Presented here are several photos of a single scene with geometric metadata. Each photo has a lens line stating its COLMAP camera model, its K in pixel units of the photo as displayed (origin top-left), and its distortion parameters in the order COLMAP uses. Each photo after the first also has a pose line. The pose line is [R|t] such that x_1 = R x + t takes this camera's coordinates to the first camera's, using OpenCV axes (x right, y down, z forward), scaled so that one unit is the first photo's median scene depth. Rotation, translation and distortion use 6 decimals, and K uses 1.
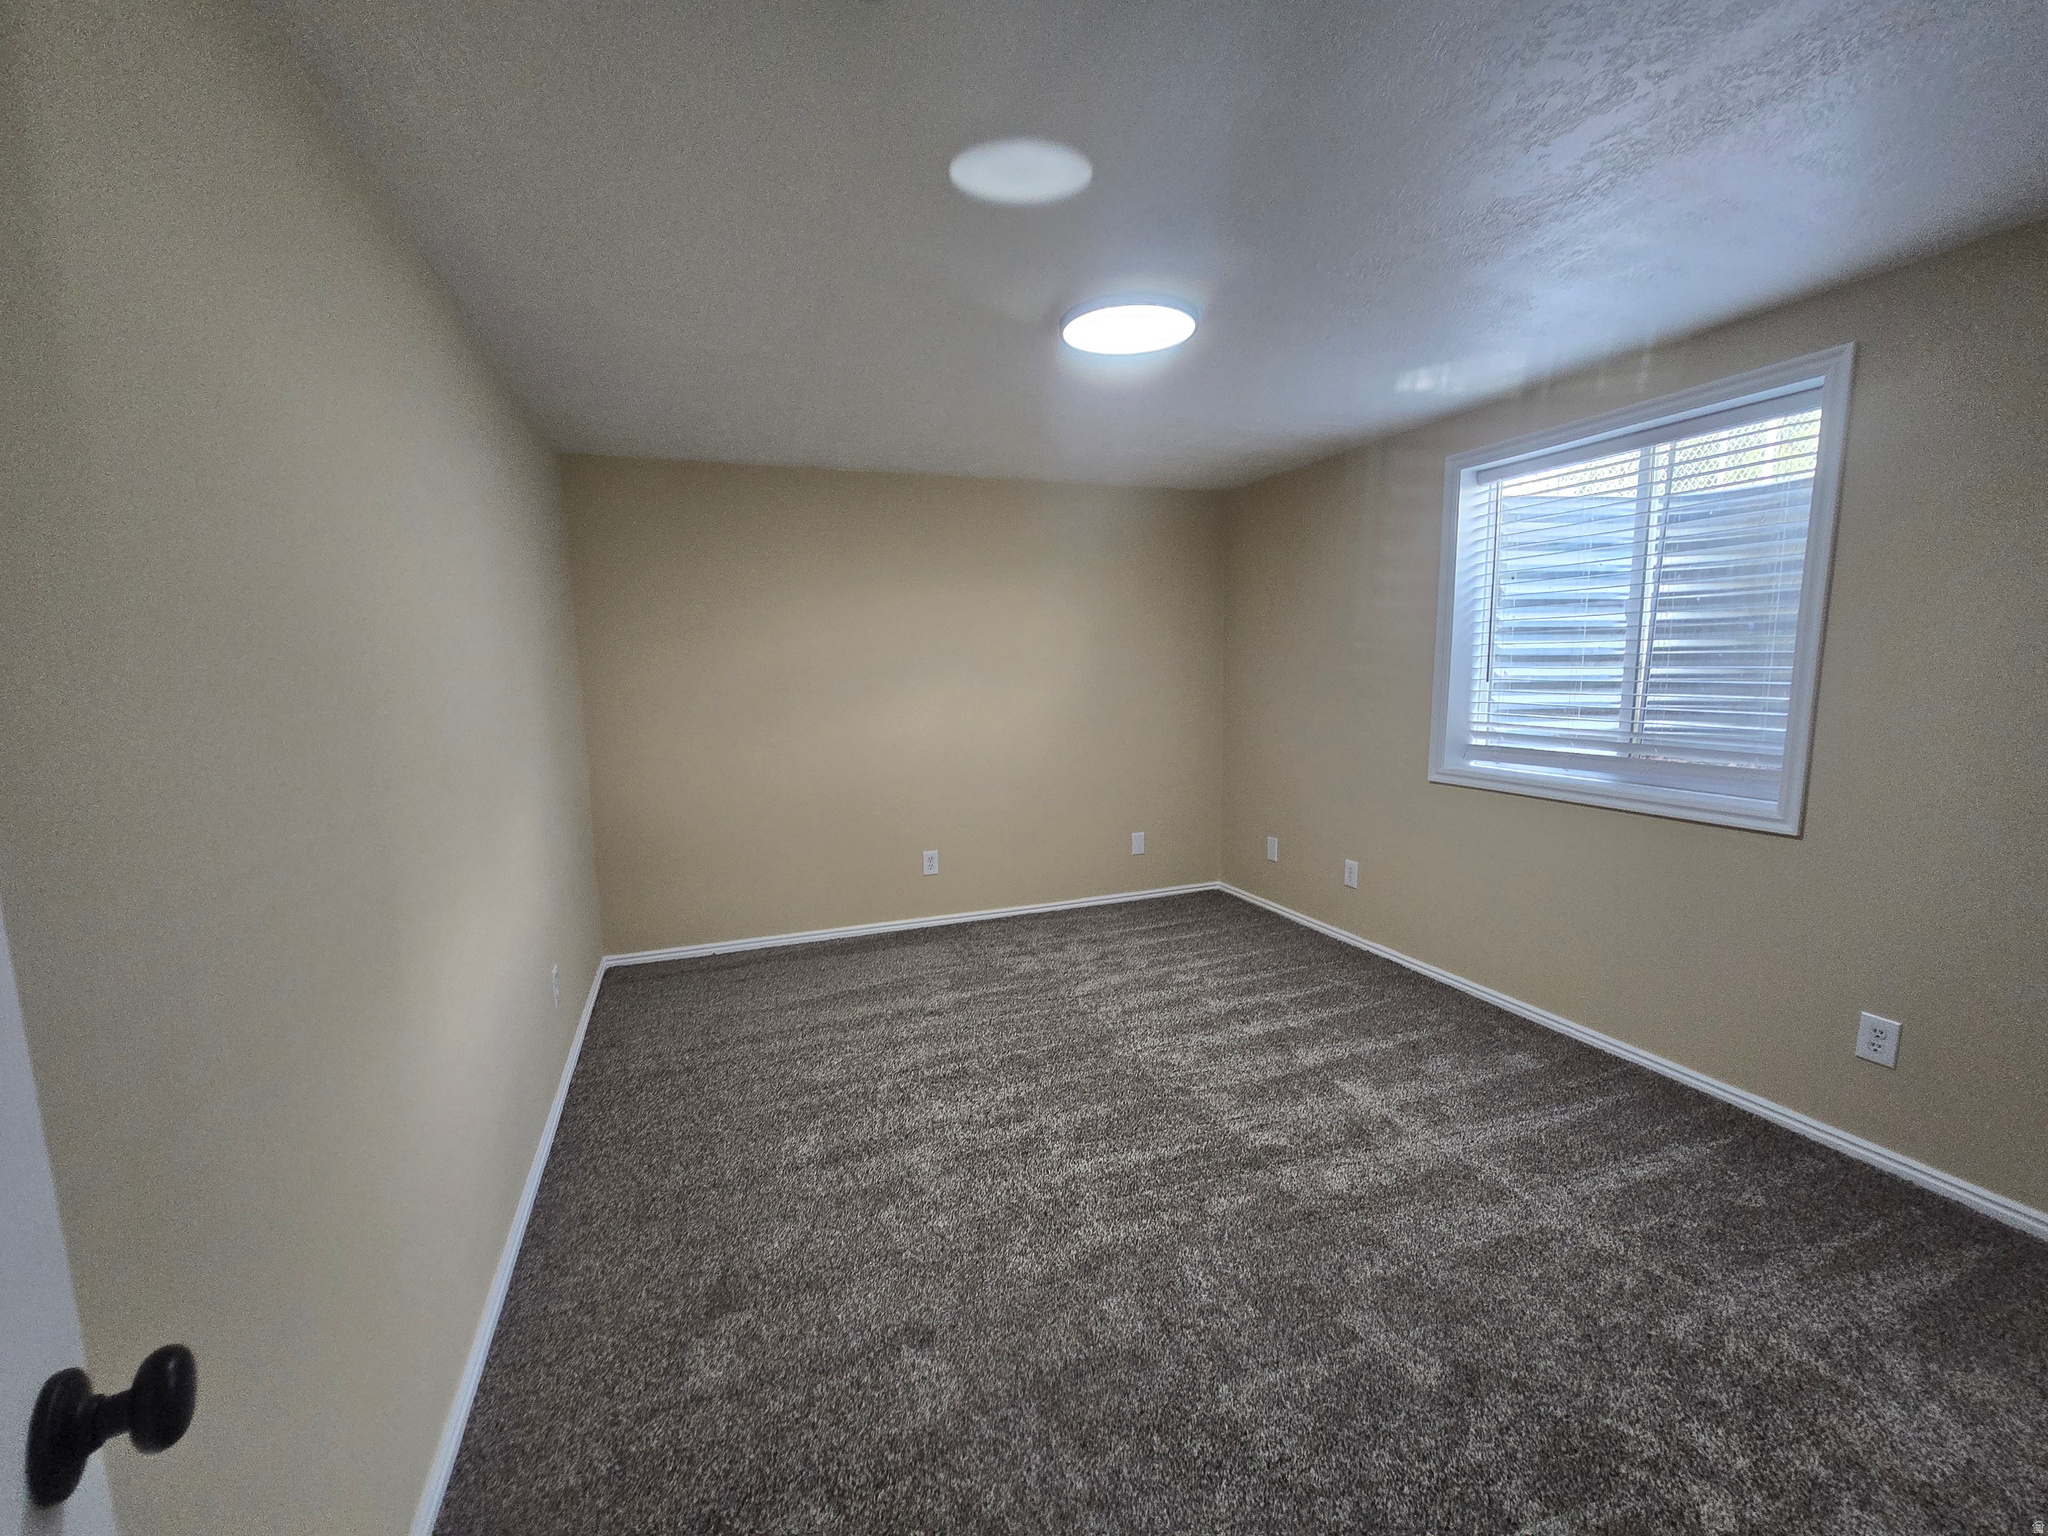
lens RADIAL K [[837.1, 0, 1021.2], [0, 837.1, 776.5], [0, 0, 1]] dist [0.013848, 0.000085]
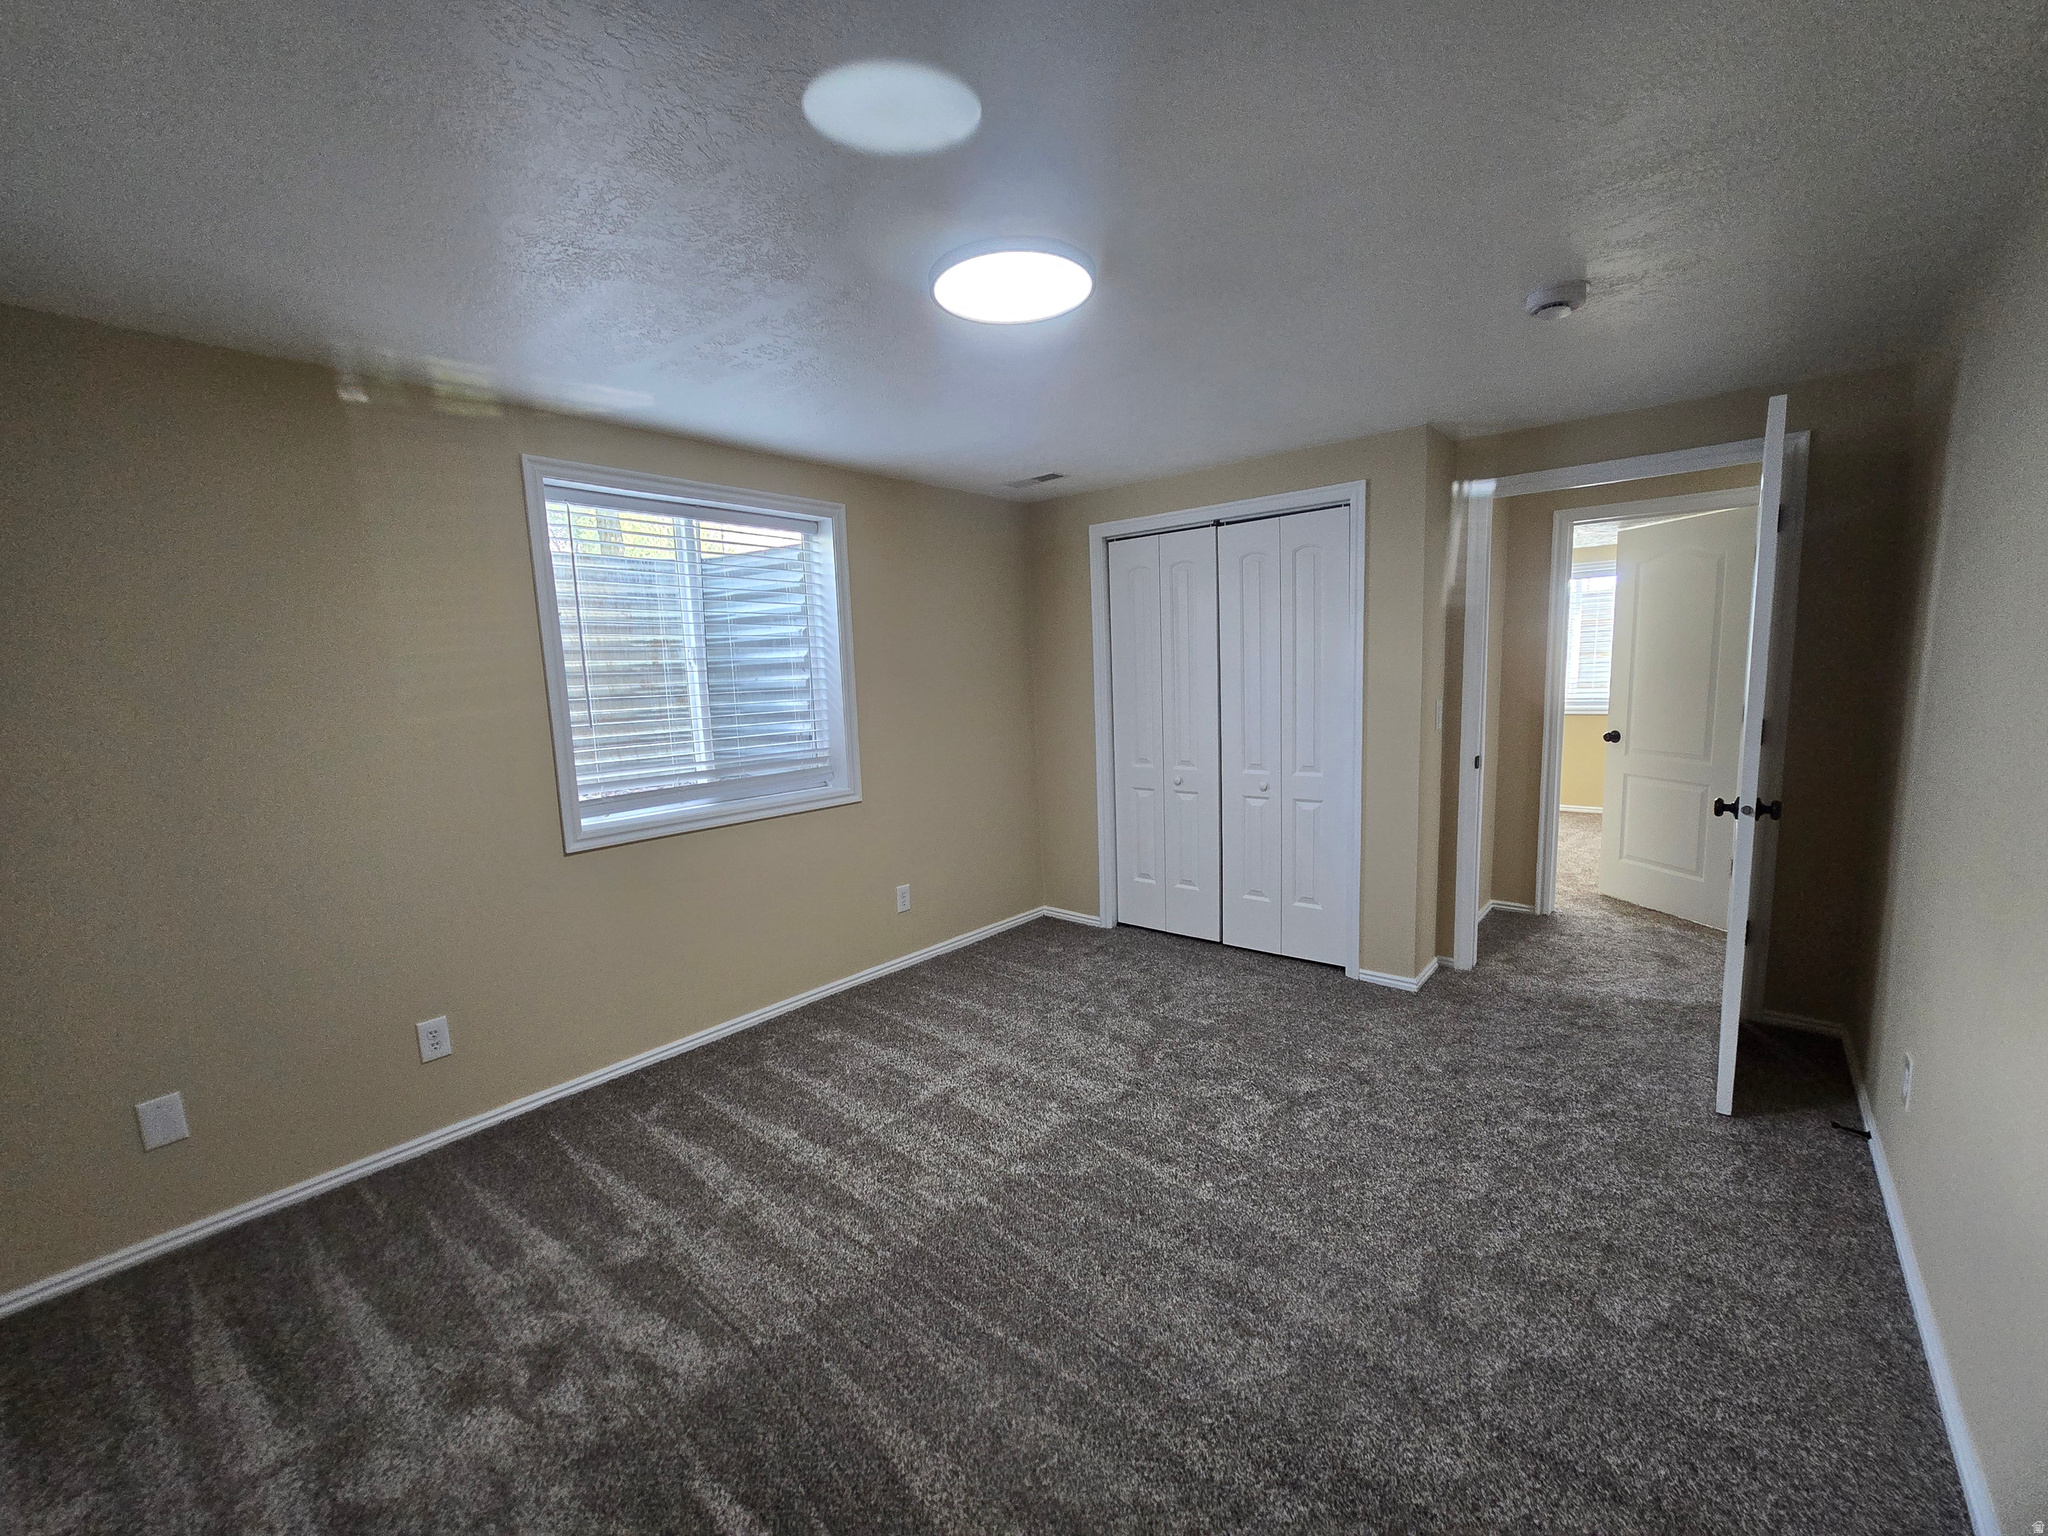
lens RADIAL K [[837.1, 0, 1021.2], [0, 837.1, 776.5], [0, 0, 1]] dist [0.013848, 0.000085]
pose [[-0.473592, -0.081245, 0.876989, -0.511973], [0.157136, 0.971966, 0.174900, -0.167970], [-0.866614, 0.220638, -0.447549, 1.164859]]
